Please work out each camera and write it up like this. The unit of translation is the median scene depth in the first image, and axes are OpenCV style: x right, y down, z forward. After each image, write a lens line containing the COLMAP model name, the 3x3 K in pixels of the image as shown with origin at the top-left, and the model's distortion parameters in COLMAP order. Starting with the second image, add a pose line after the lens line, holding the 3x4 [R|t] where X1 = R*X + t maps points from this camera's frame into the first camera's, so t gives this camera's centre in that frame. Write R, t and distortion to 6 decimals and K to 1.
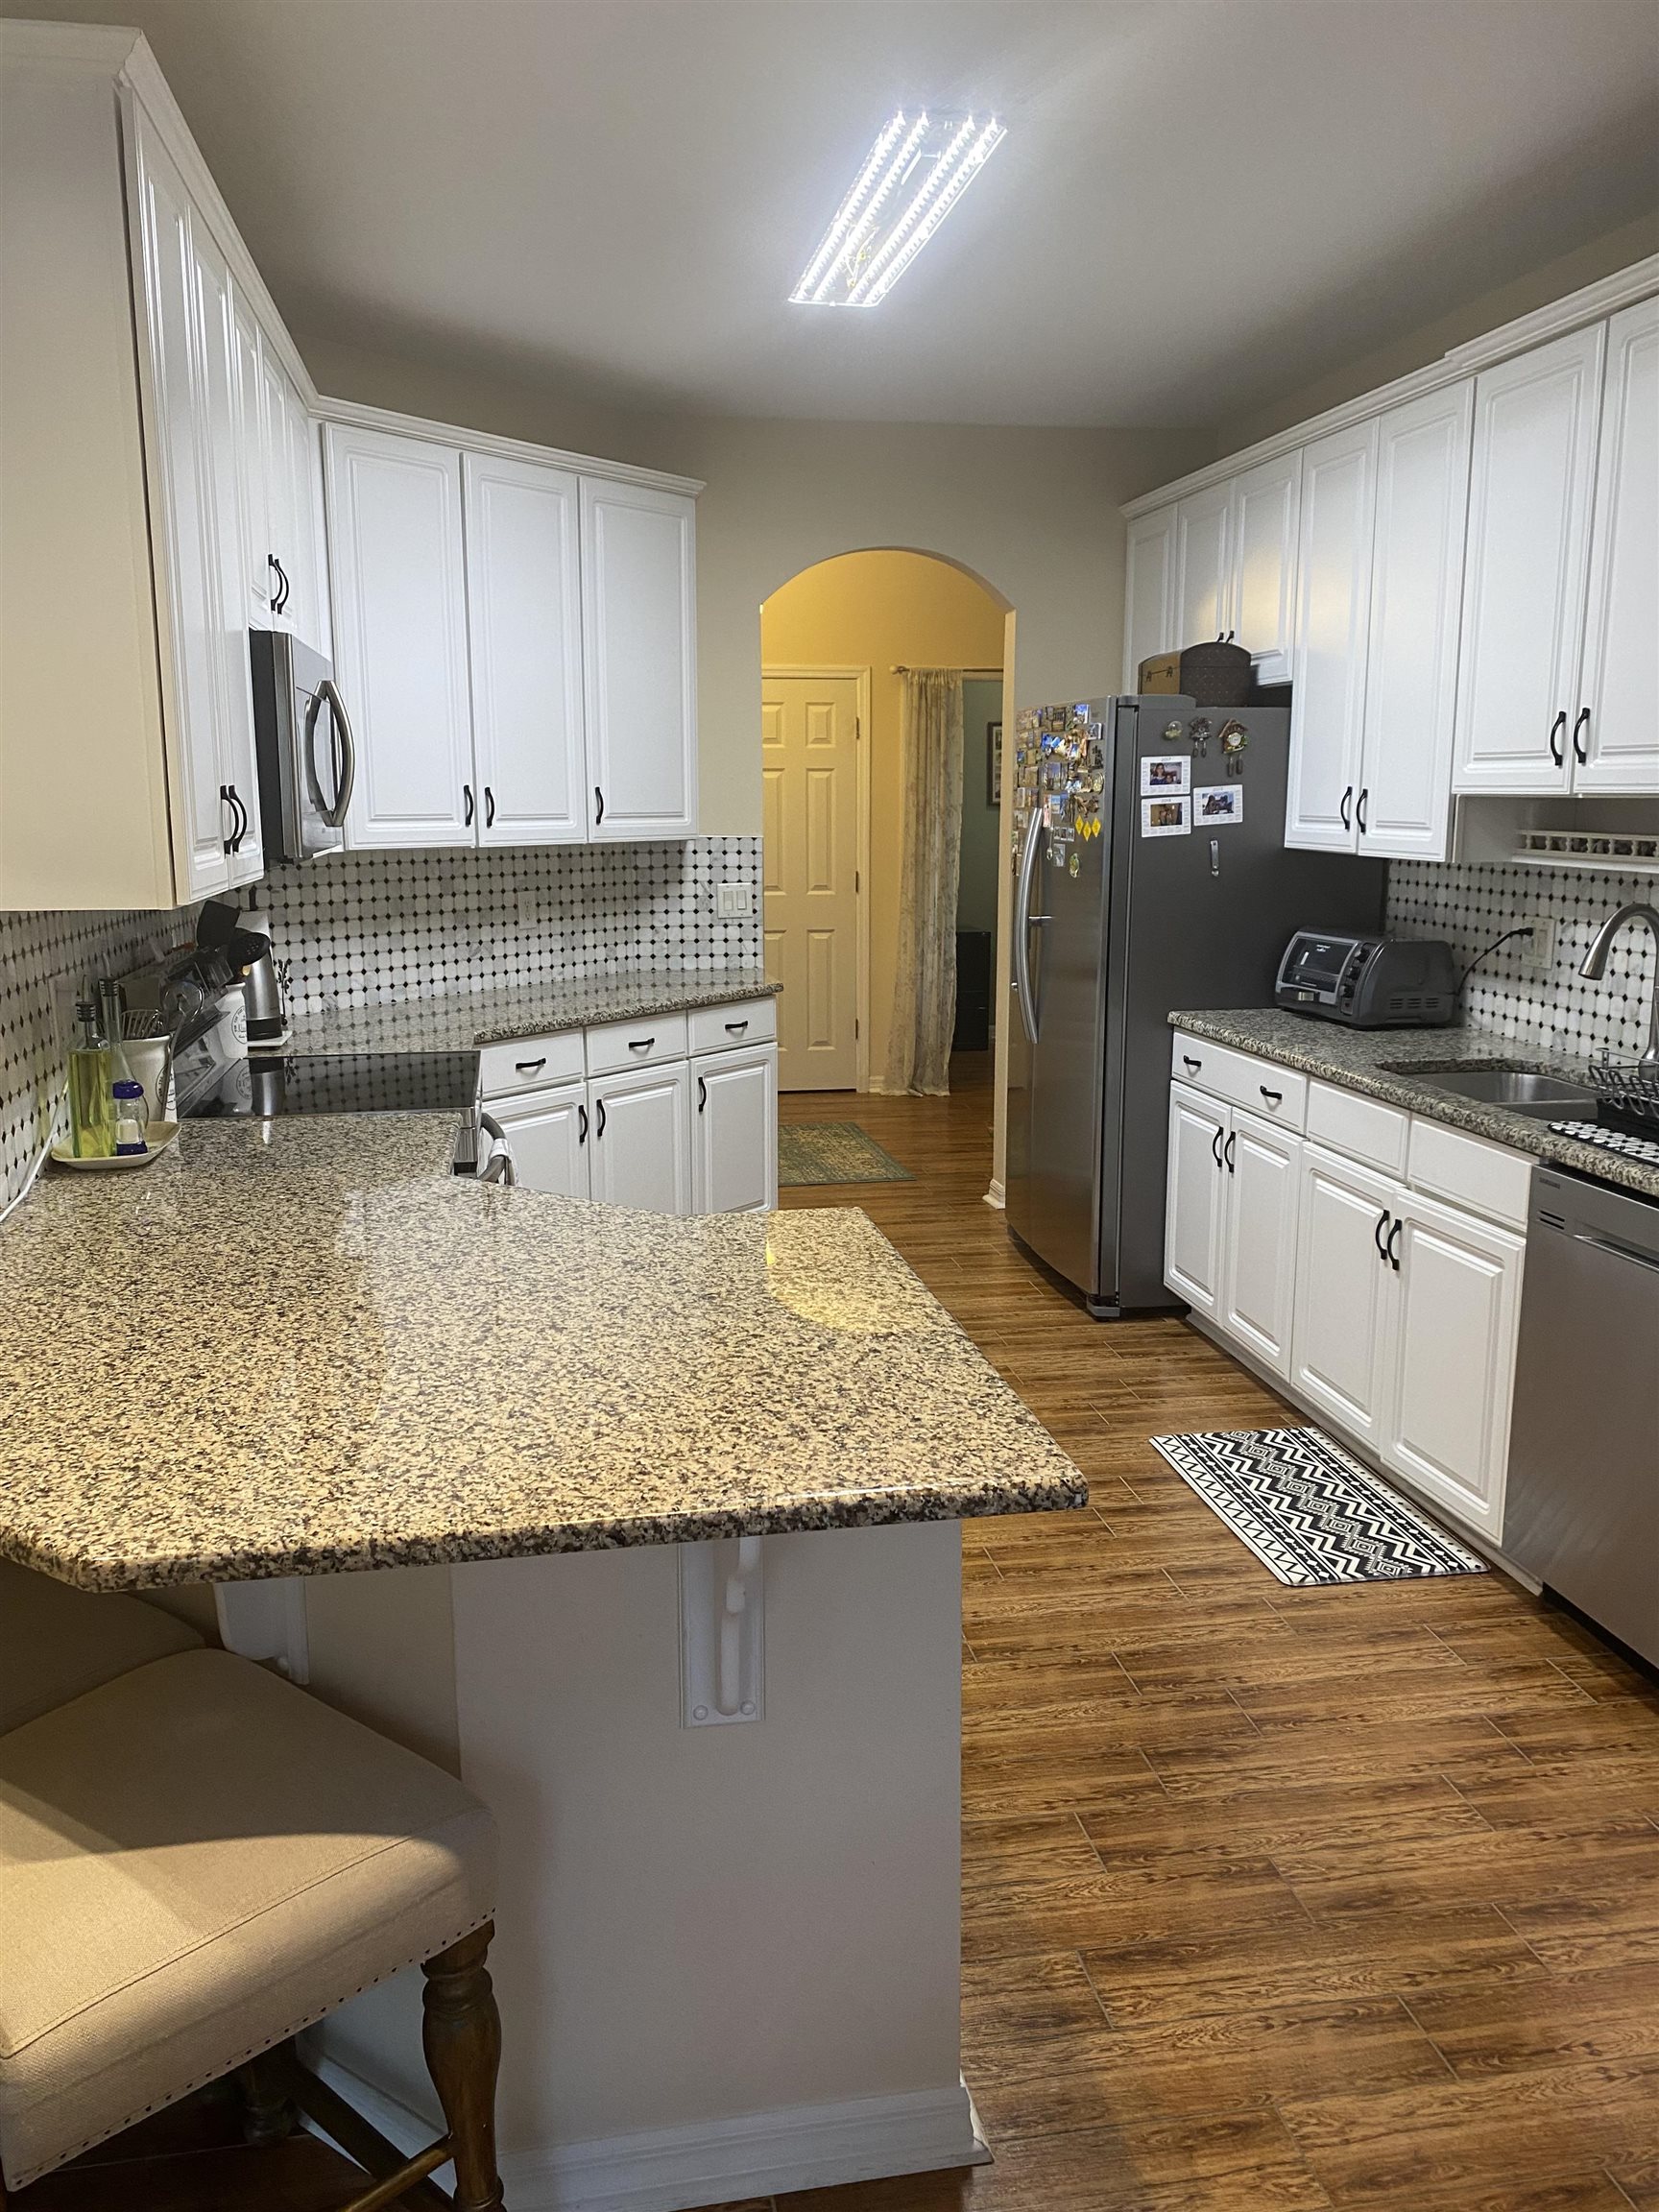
lens RADIAL K [[1727.7, 0, 829.5], [0, 1727.7, 1106.0], [0, 0, 1]] dist [0.044671, -0.000820]
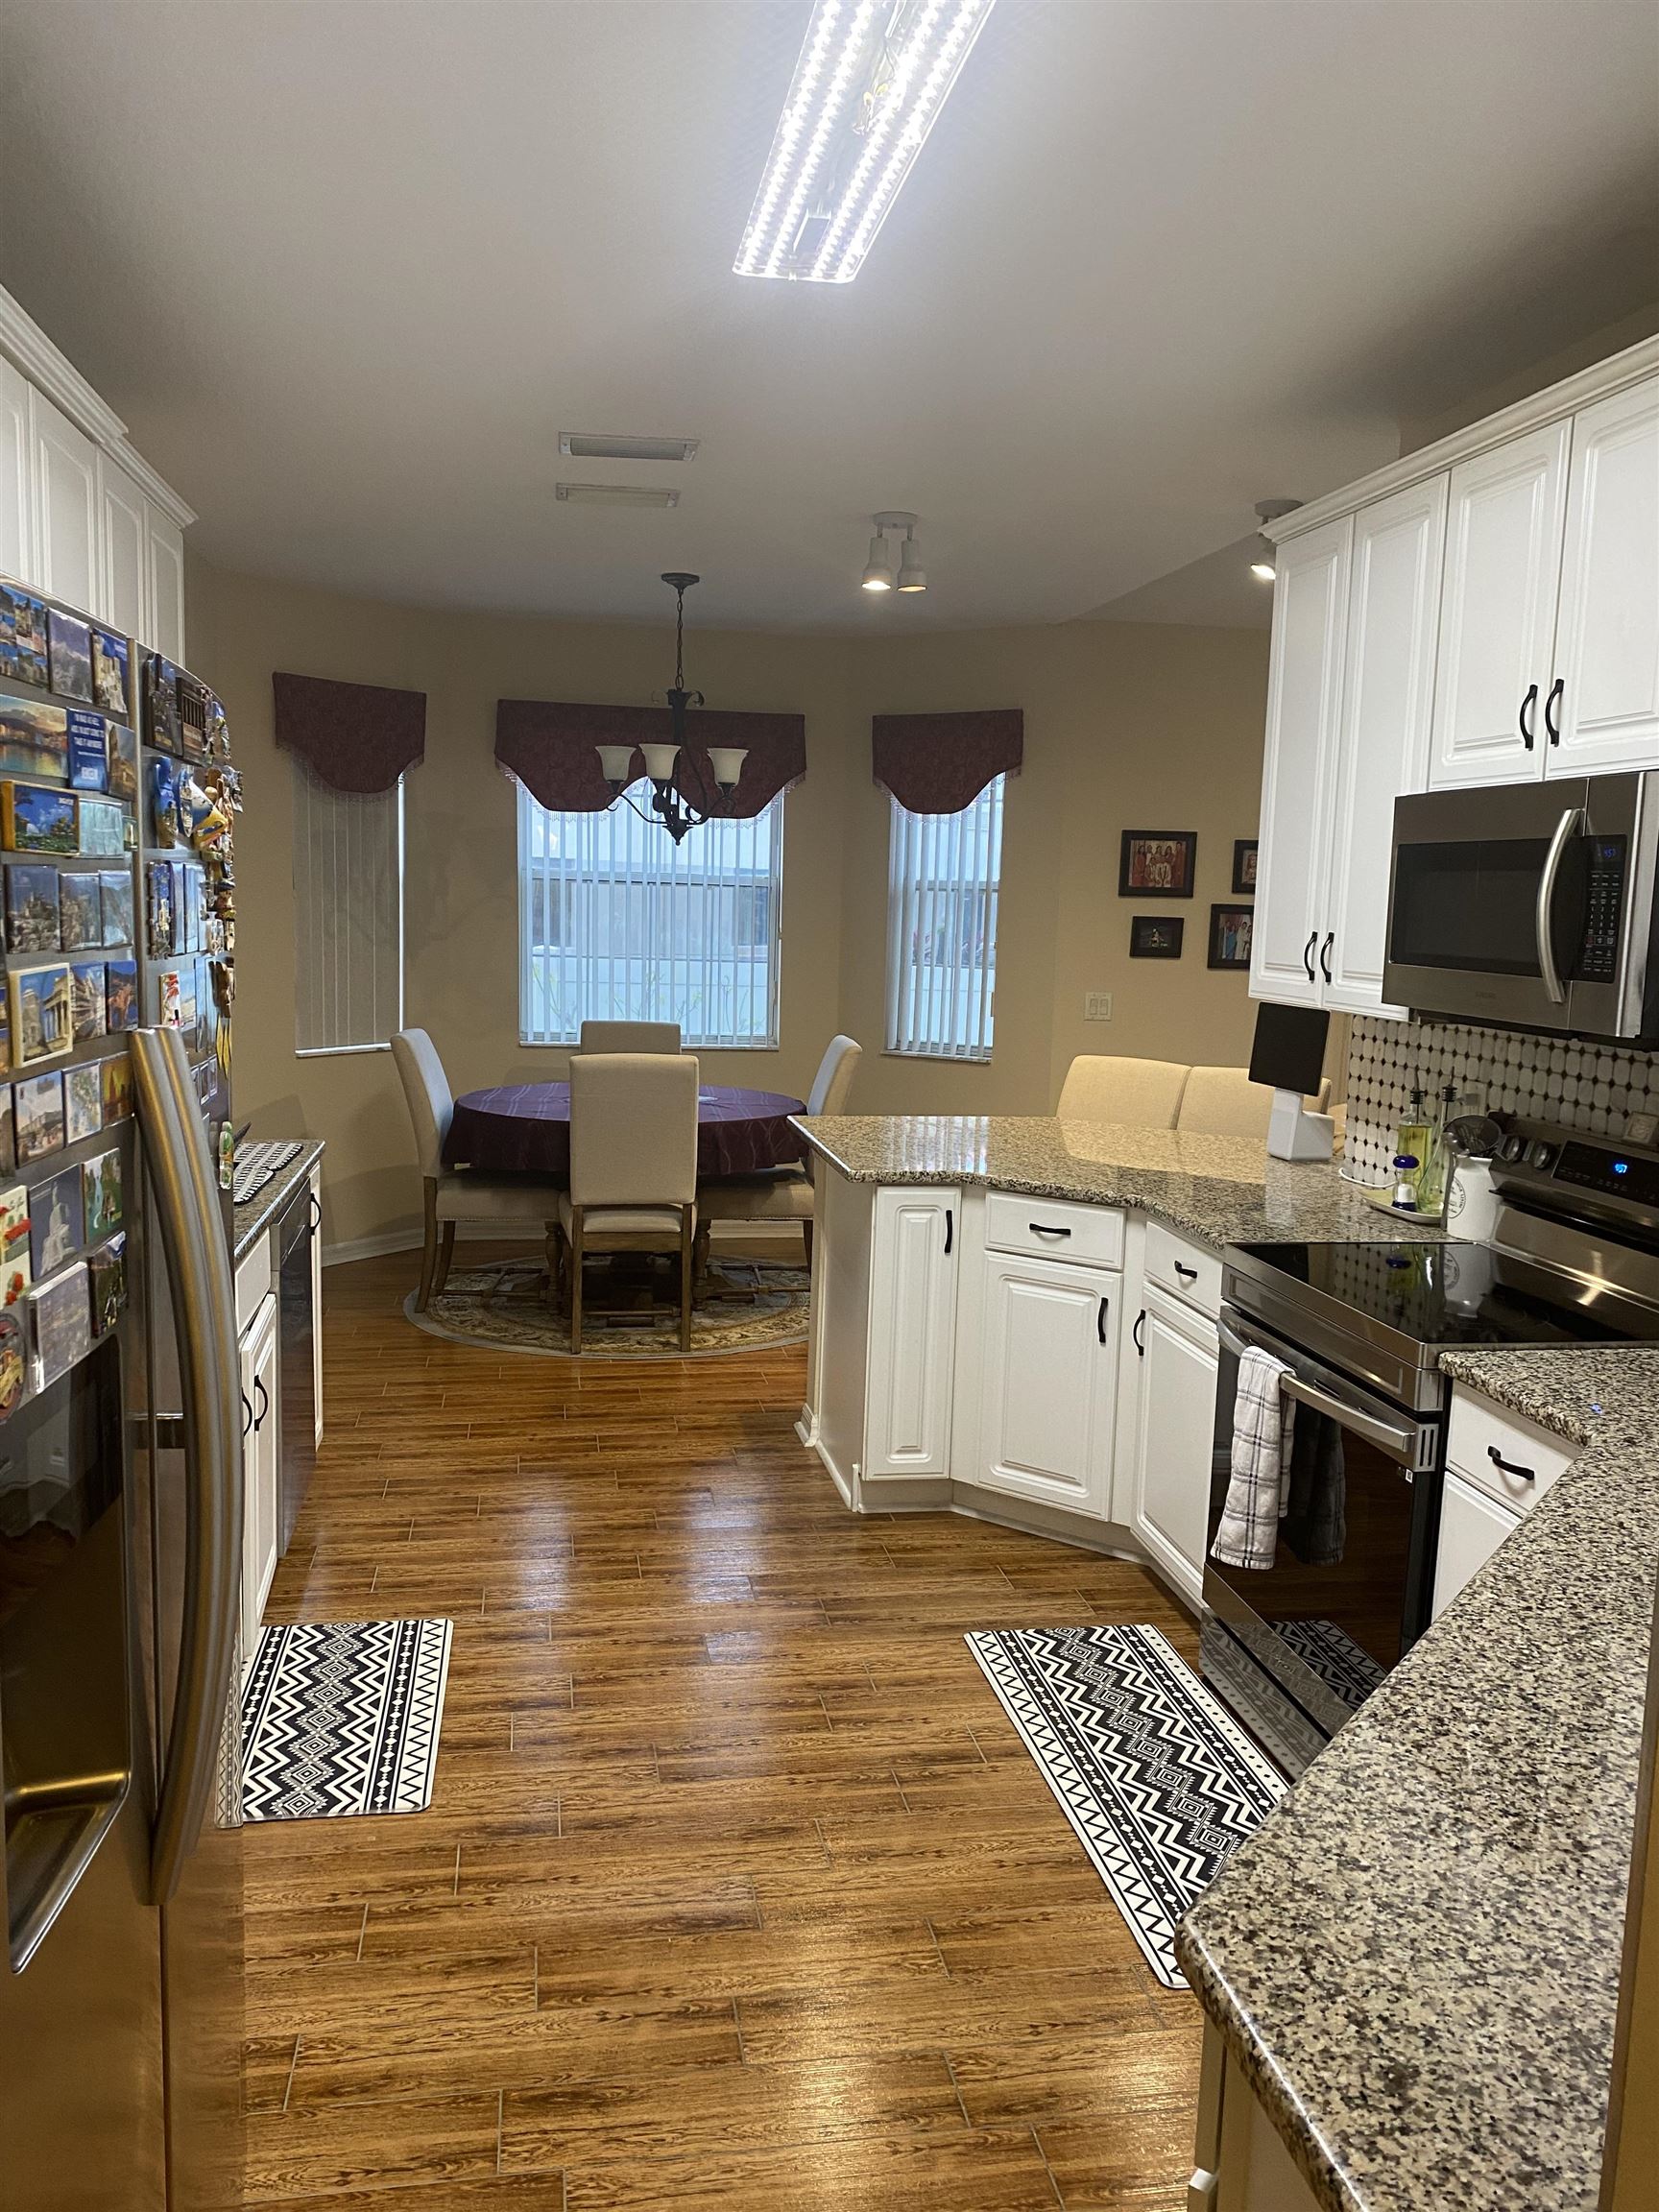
lens RADIAL K [[1727.7, 0, 829.5], [0, 1727.7, 1106.0], [0, 0, 1]] dist [0.044671, -0.000820]
pose [[-0.999585, -0.028781, 0.000963, 0.030690], [-0.027157, 0.953262, 0.300923, -0.392756], [-0.009579, 0.300772, -0.953648, 2.026735]]
